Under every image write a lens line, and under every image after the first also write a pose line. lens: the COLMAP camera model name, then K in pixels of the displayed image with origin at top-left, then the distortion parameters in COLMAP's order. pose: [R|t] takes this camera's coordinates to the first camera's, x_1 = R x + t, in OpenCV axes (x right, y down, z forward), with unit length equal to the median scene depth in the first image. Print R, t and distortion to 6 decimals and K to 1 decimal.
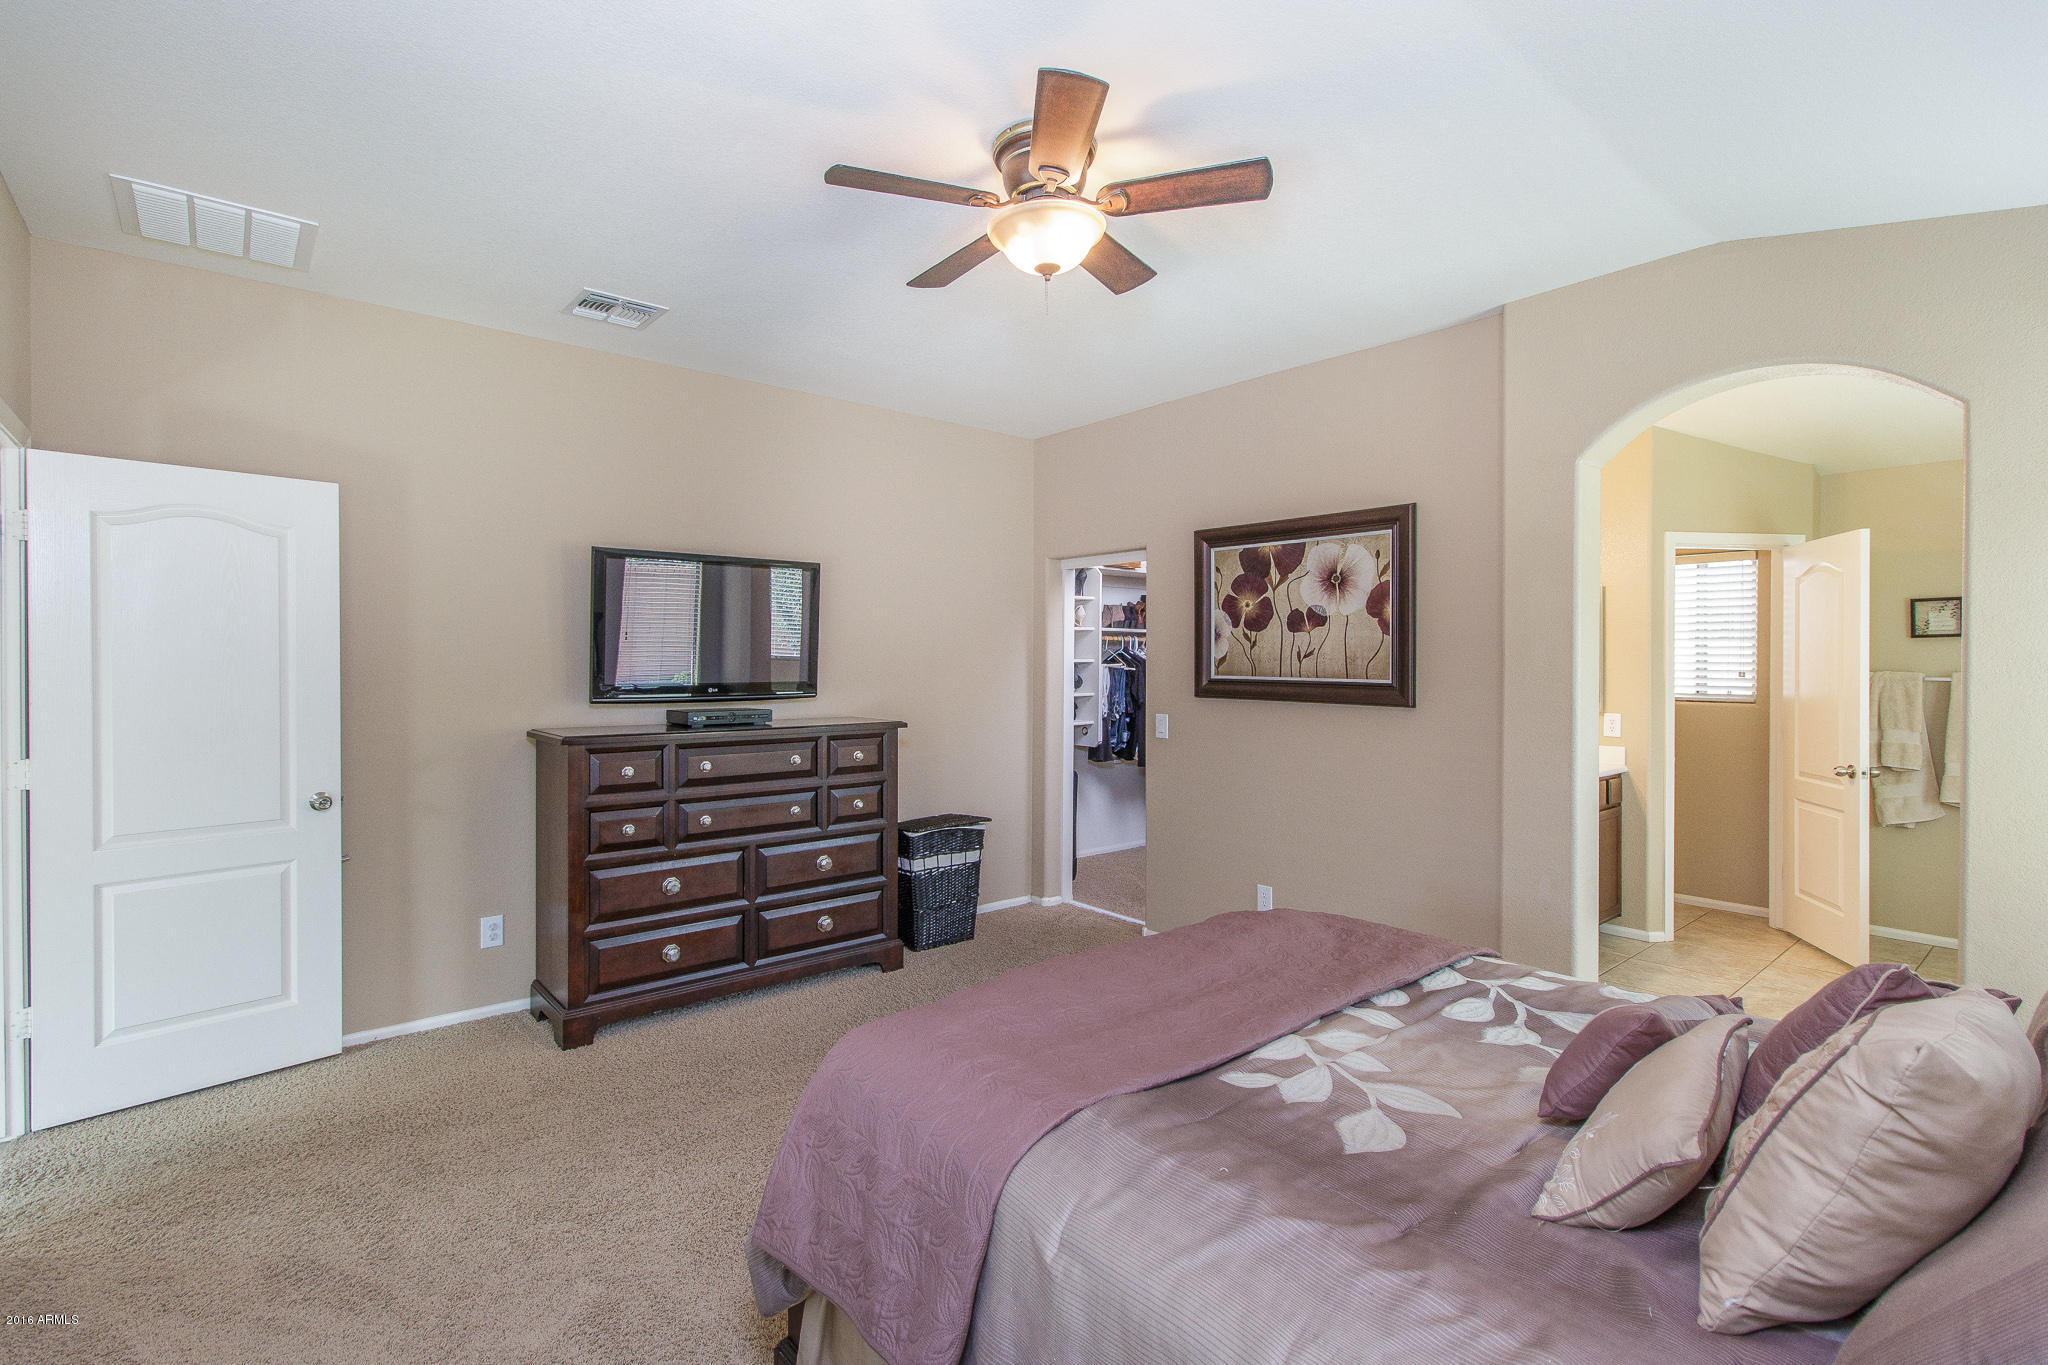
lens RADIAL K [[944.9, 0, 1023.8], [0, 944.9, 664.9], [0, 0, 1]] dist [0.000818, 0.002007]
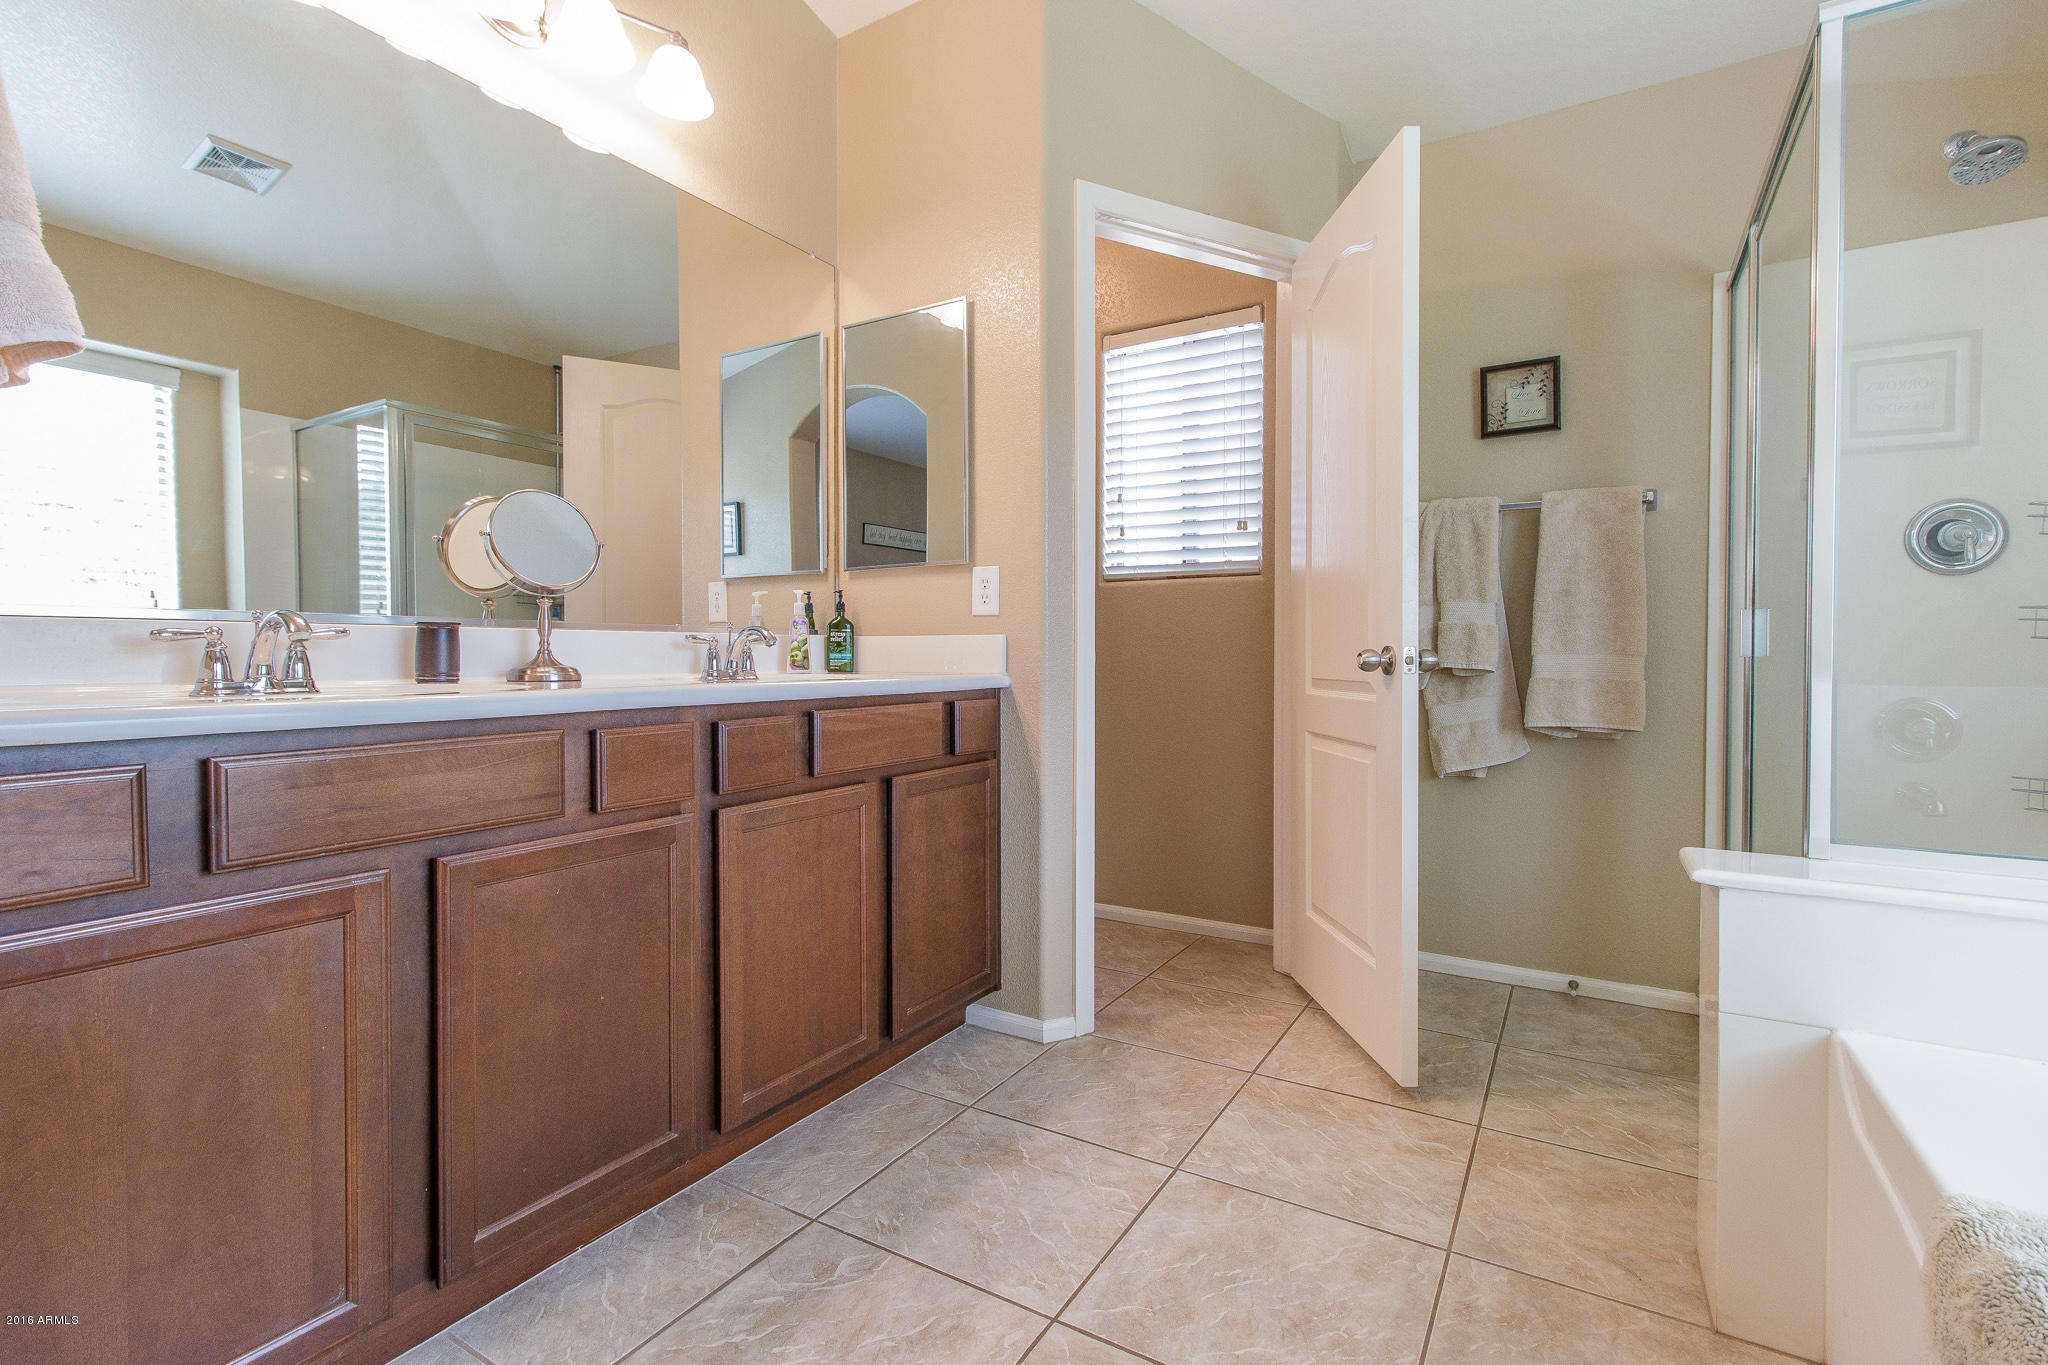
lens RADIAL K [[944.9, 0, 1023.8], [0, 944.9, 664.9], [0, 0, 1]] dist [0.000818, 0.002007]
pose [[0.946846, -0.003580, 0.321669, 0.554174], [0.001140, 0.999969, 0.007771, 0.110958], [-0.321687, -0.006992, 0.946820, 0.616326]]
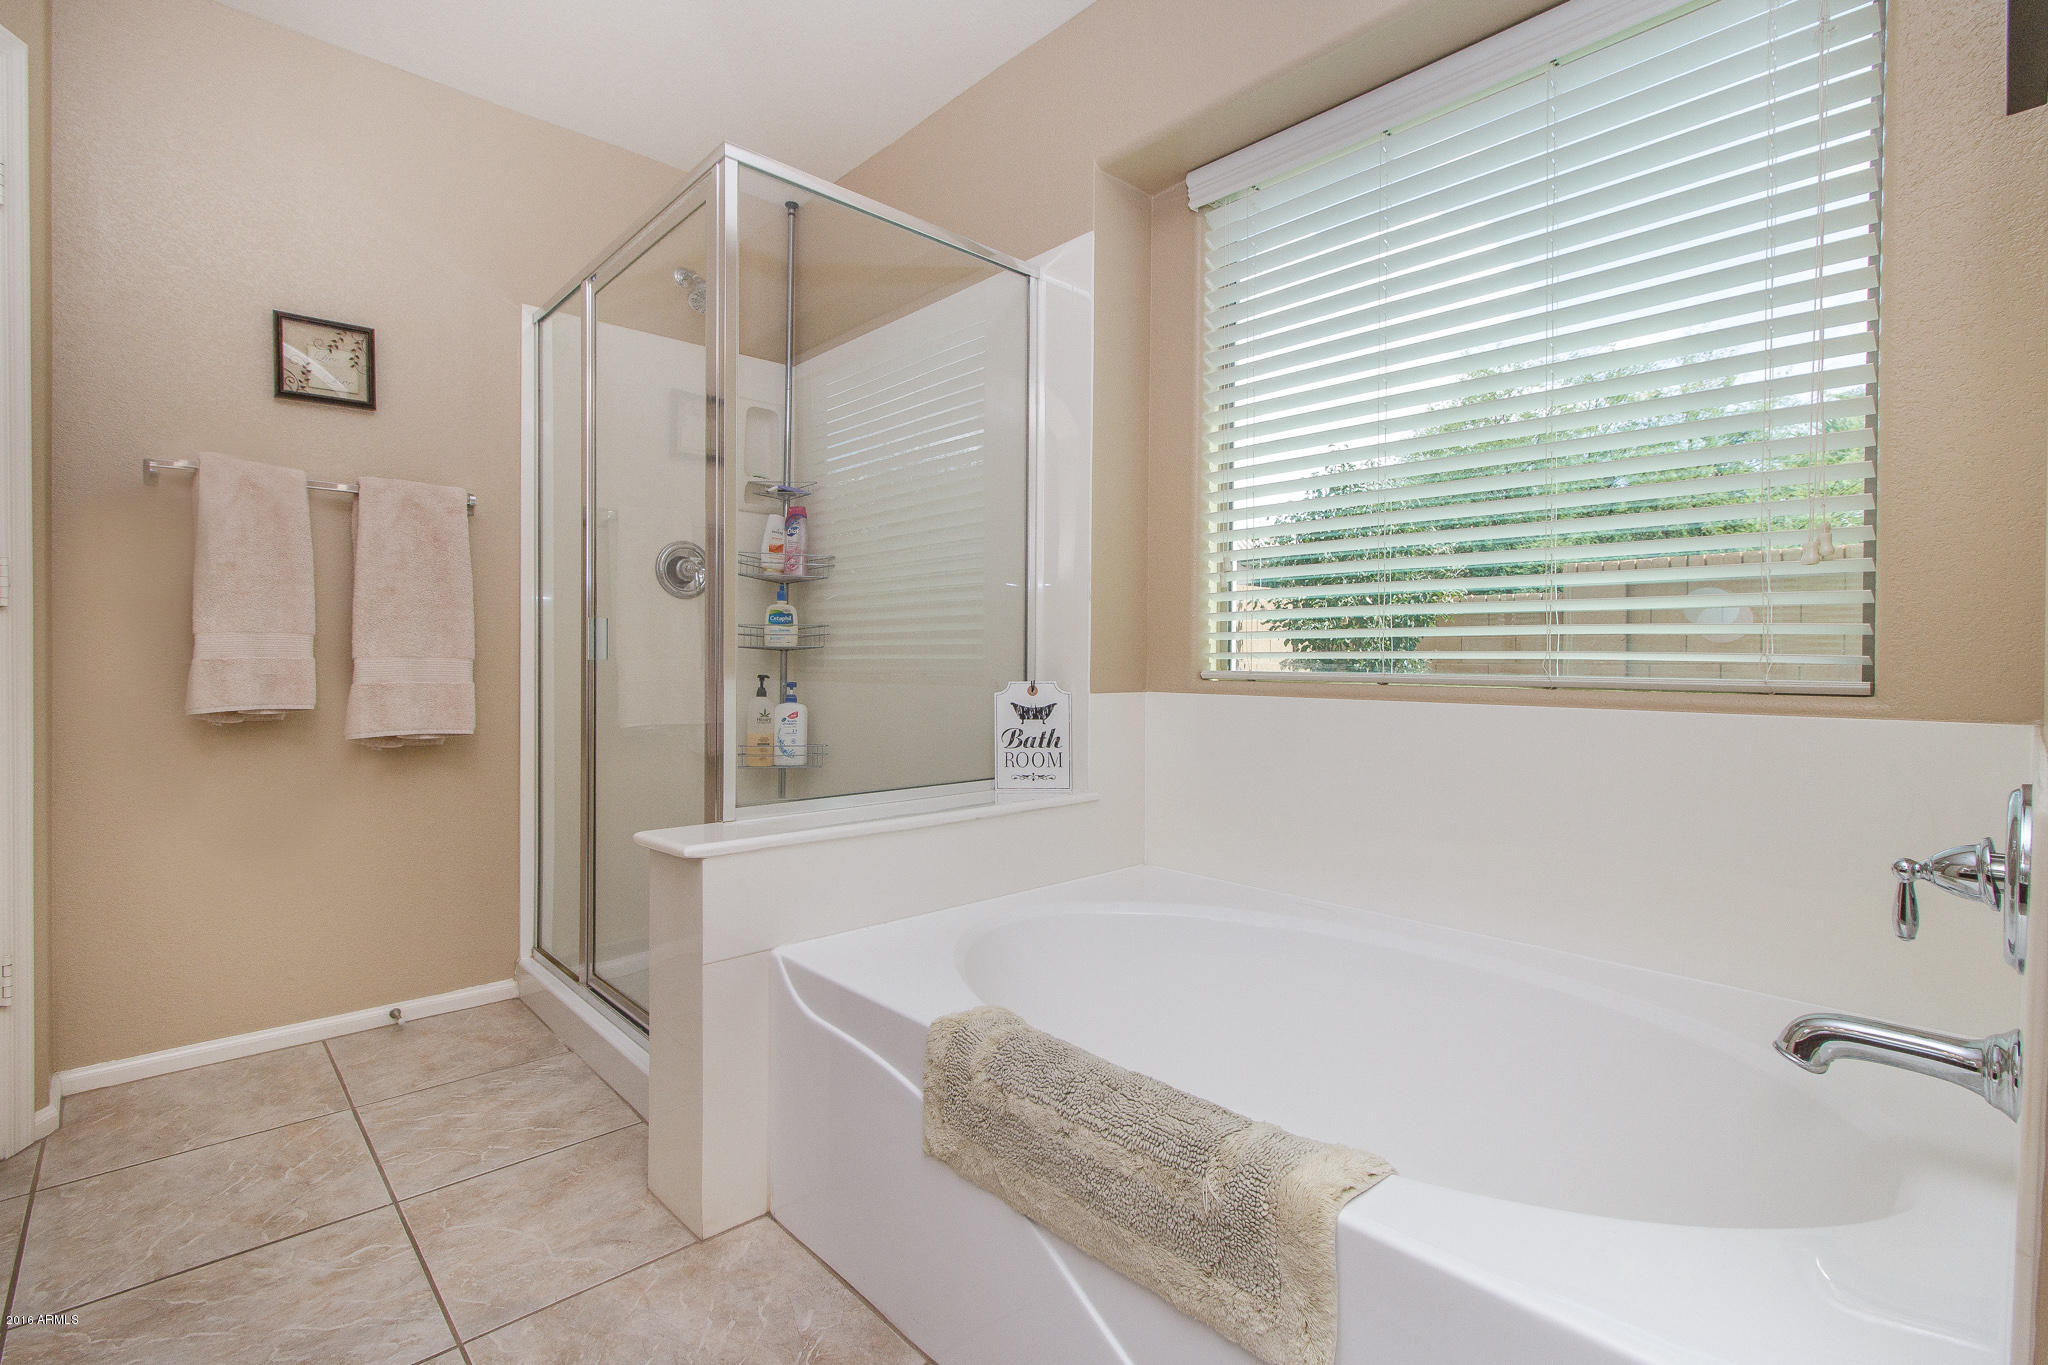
lens RADIAL K [[944.9, 0, 1023.8], [0, 944.9, 664.9], [0, 0, 1]] dist [0.000818, 0.002007]
pose [[-0.041658, -0.006011, 0.999114, 0.507382], [0.000893, 0.999981, 0.006053, 0.110888], [-0.999132, 0.001144, -0.041652, 0.722450]]
